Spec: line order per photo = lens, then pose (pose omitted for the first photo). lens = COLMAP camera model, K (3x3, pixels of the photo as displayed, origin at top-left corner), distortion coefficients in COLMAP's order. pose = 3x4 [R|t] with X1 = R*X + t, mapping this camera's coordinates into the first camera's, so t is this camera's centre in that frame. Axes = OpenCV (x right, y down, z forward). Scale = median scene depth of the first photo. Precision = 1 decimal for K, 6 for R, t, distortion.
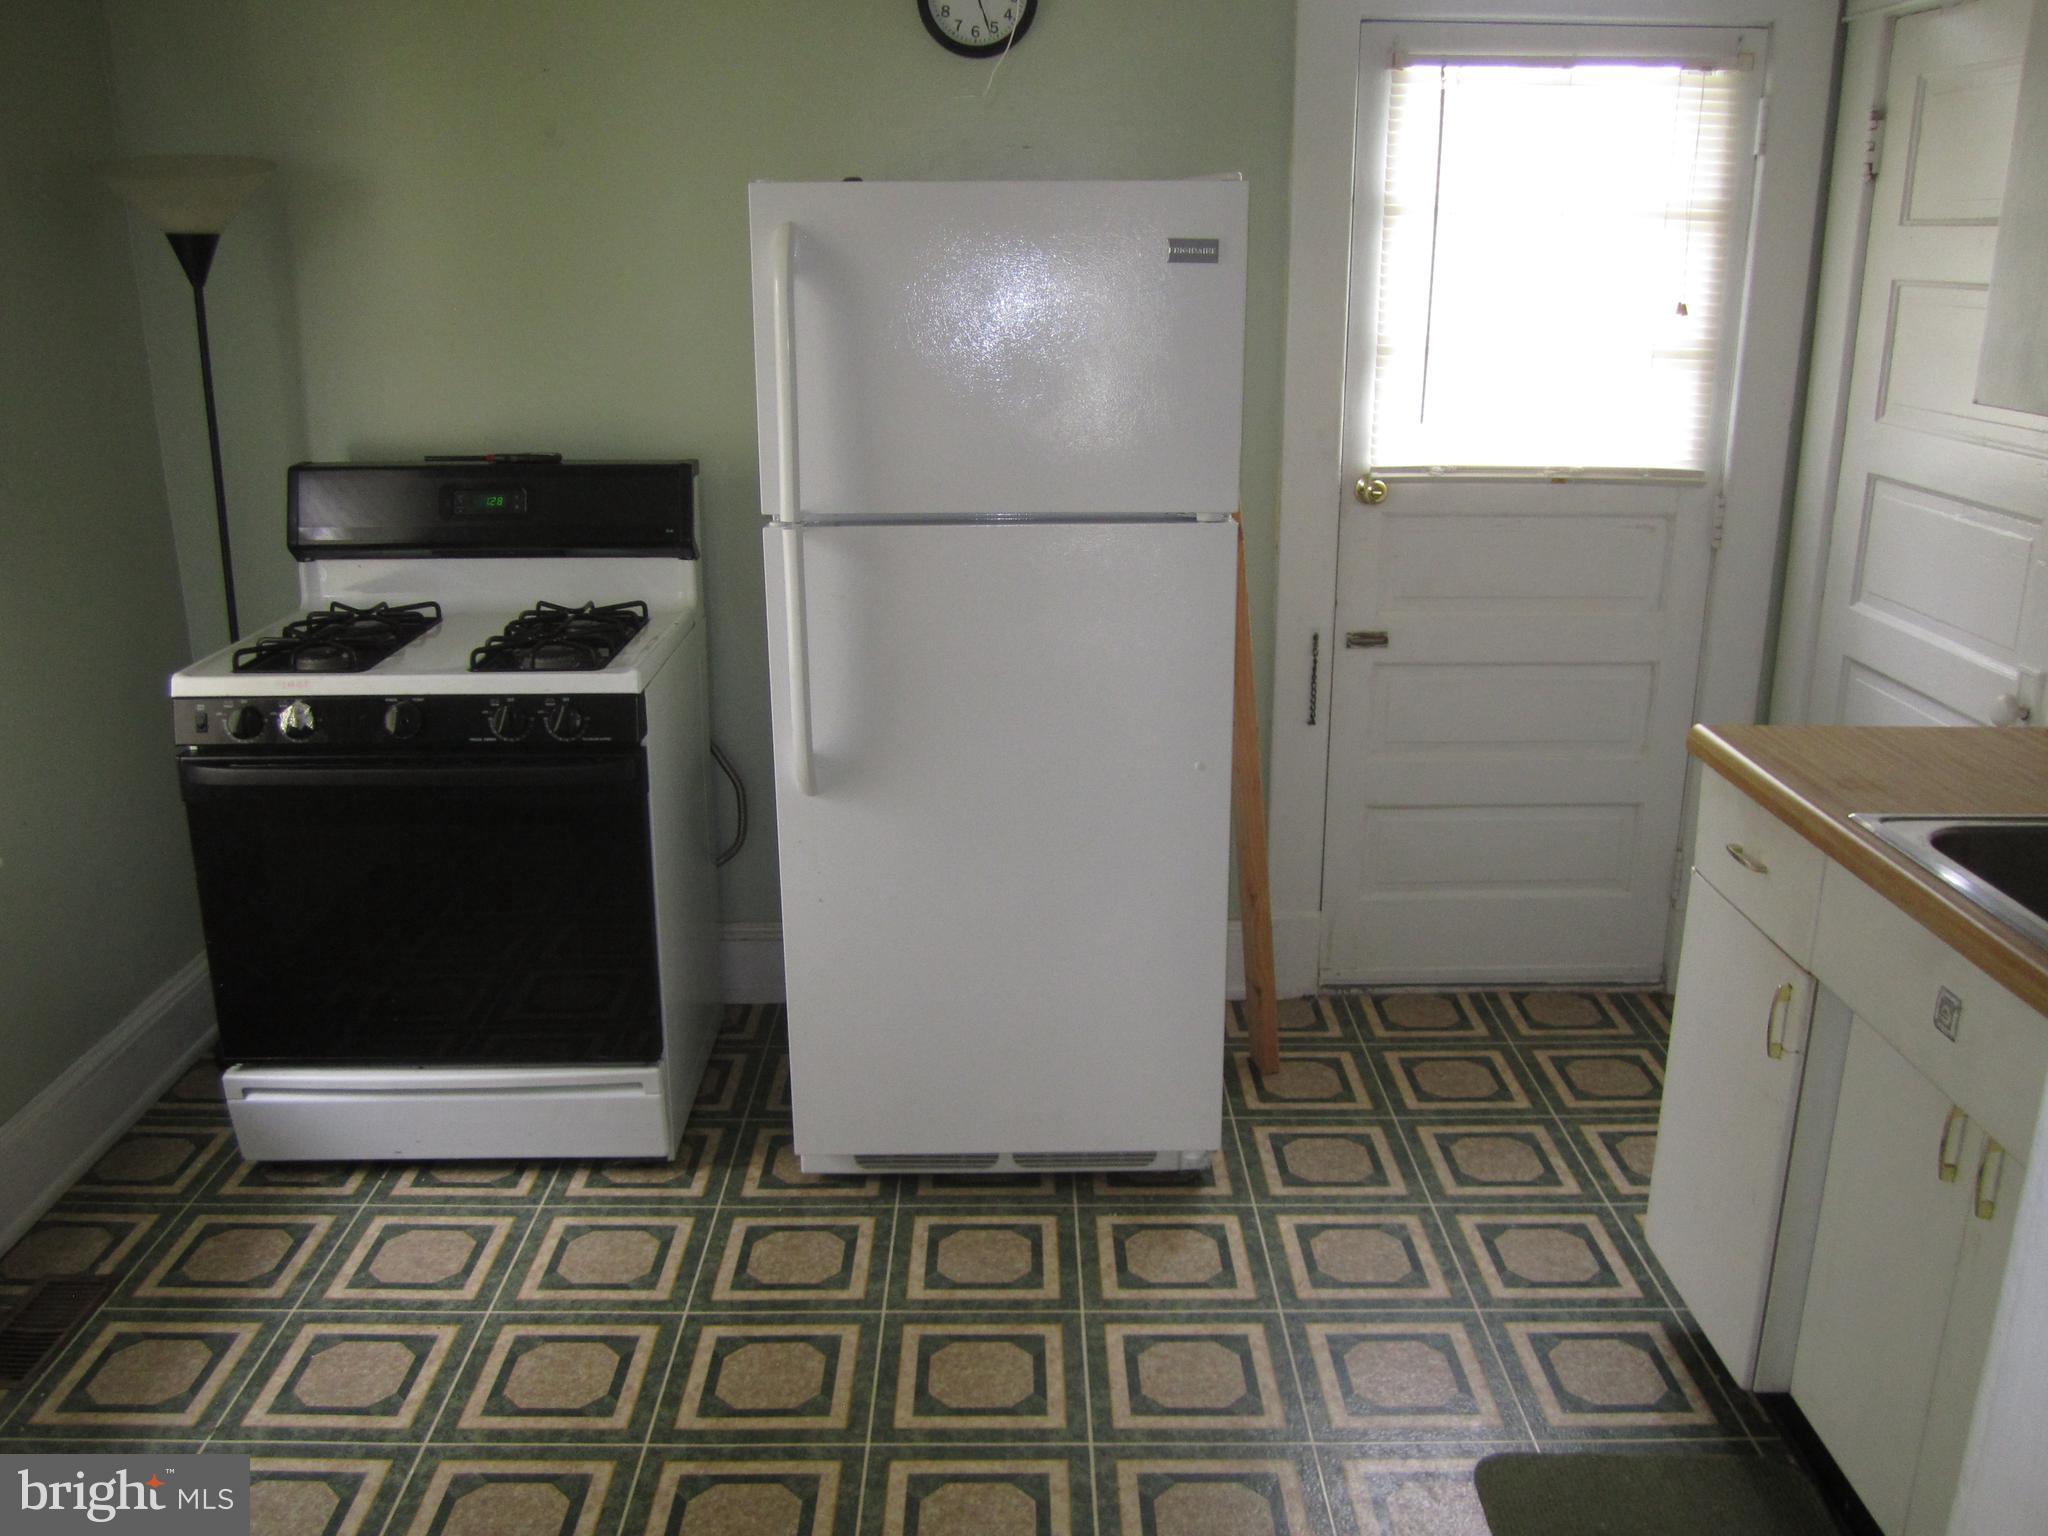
lens RADIAL K [[1666.8, 0, 1024.0], [0, 1666.8, 768.0], [0, 0, 1]] dist [-0.058542, 0.001473]
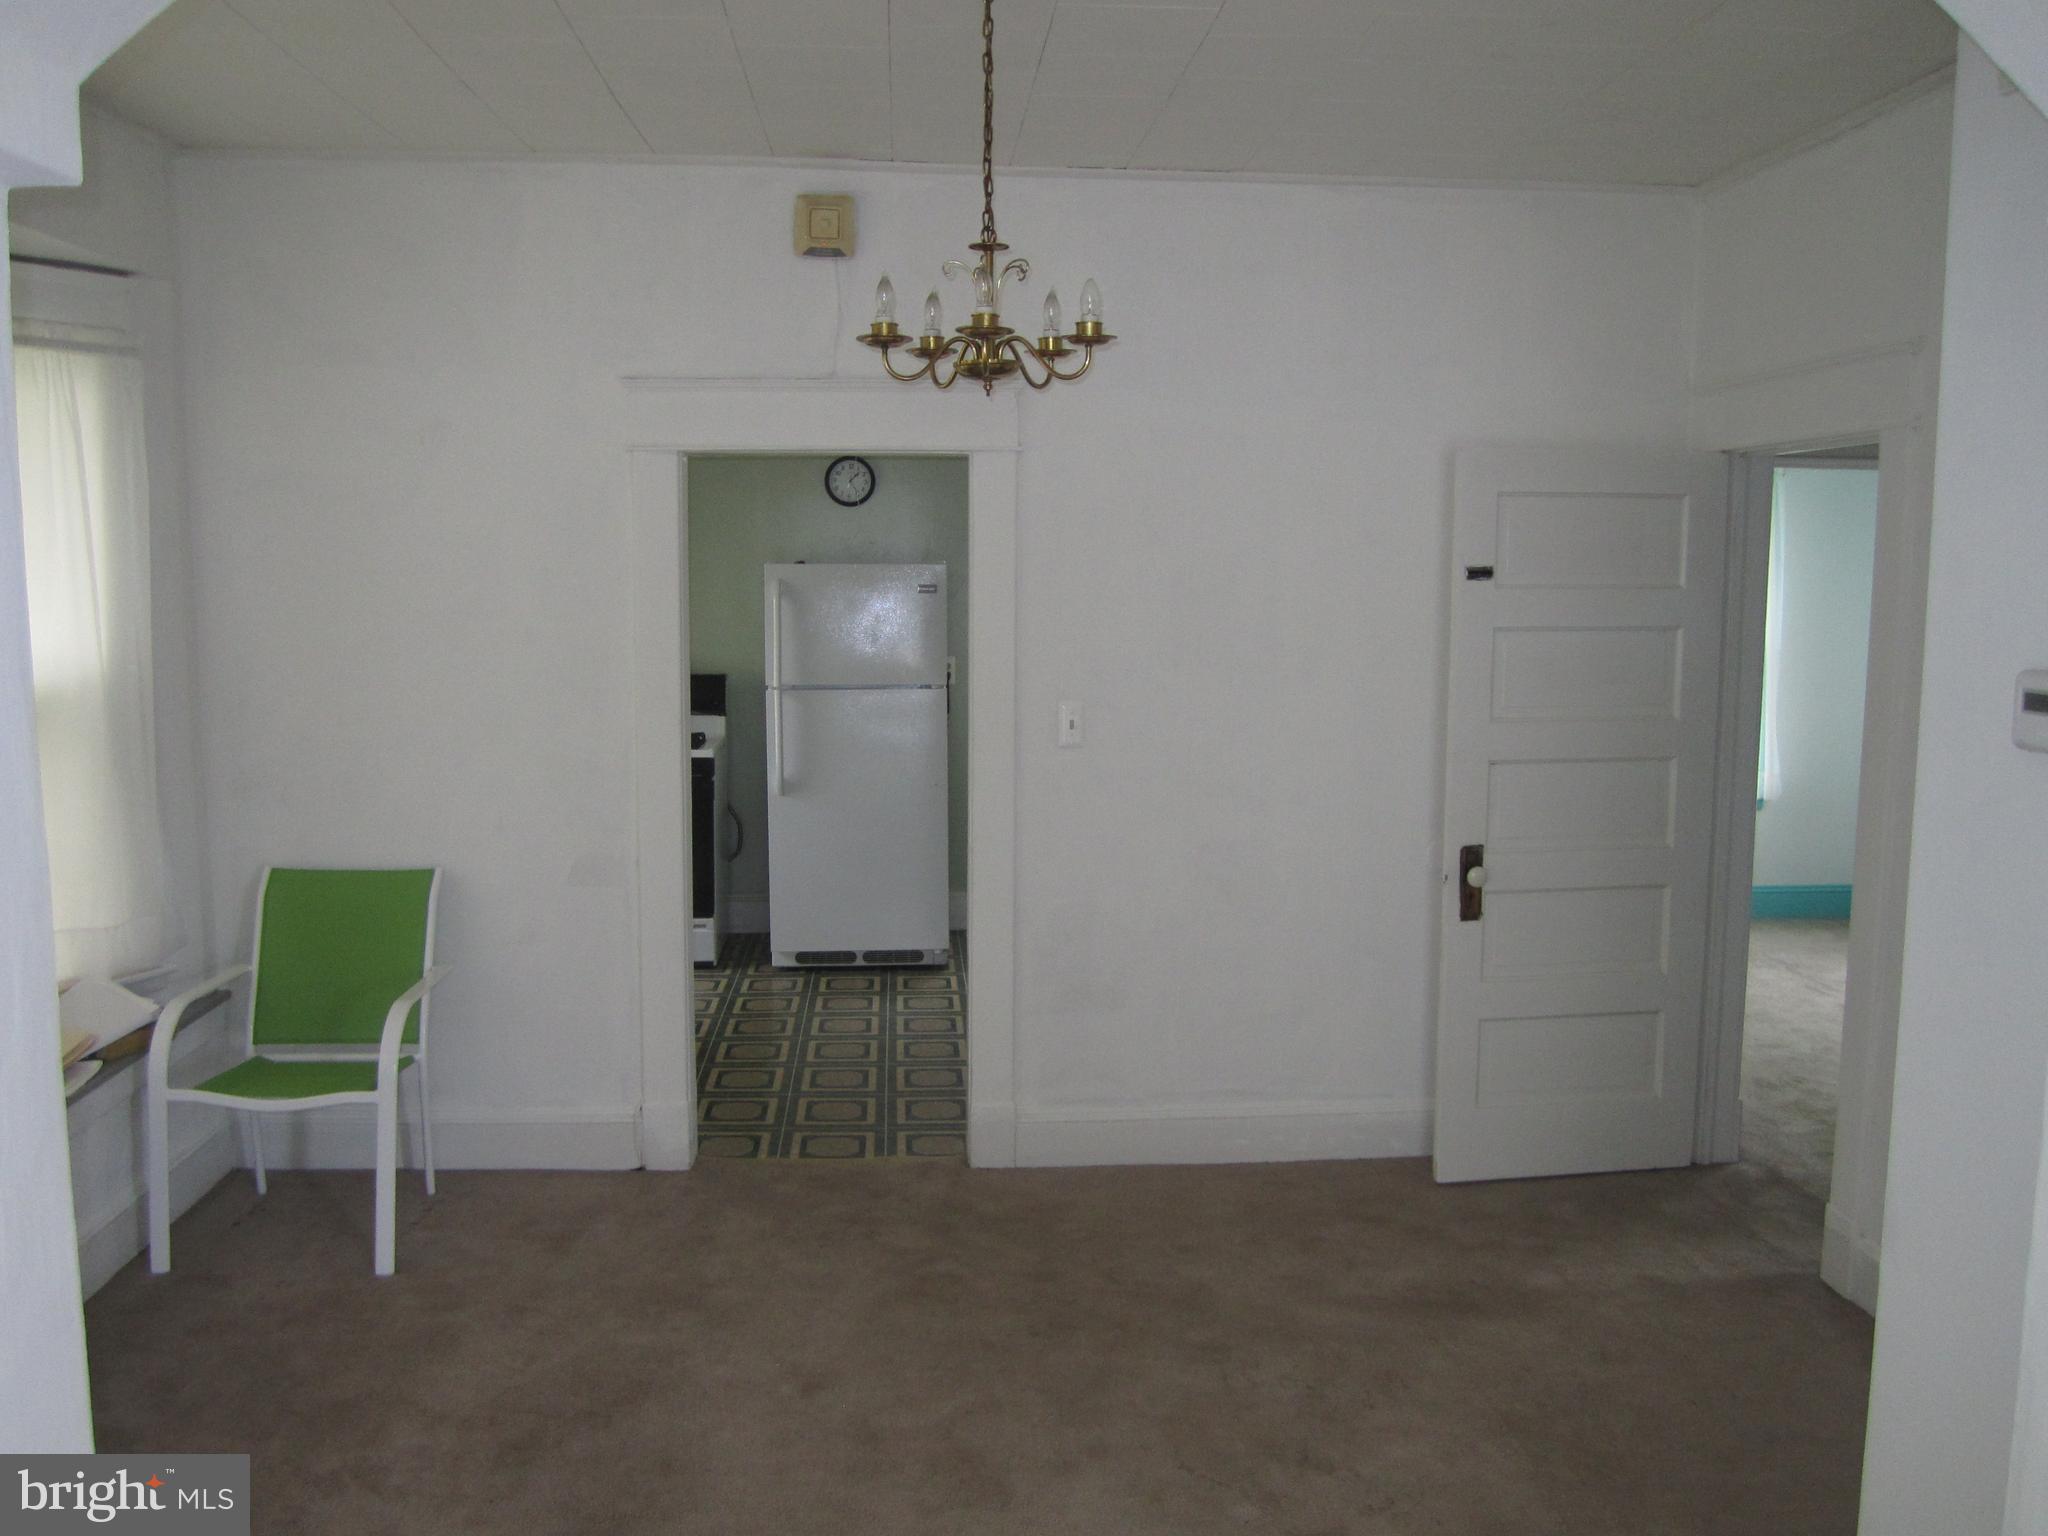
lens RADIAL K [[1666.8, 0, 1024.0], [0, 1666.8, 768.0], [0, 0, 1]] dist [-0.058542, 0.001473]
pose [[0.997459, -0.001140, 0.071239, 0.059373], [0.014321, 0.982675, -0.184785, 0.450061], [-0.069795, 0.185335, 0.980194, -1.523985]]
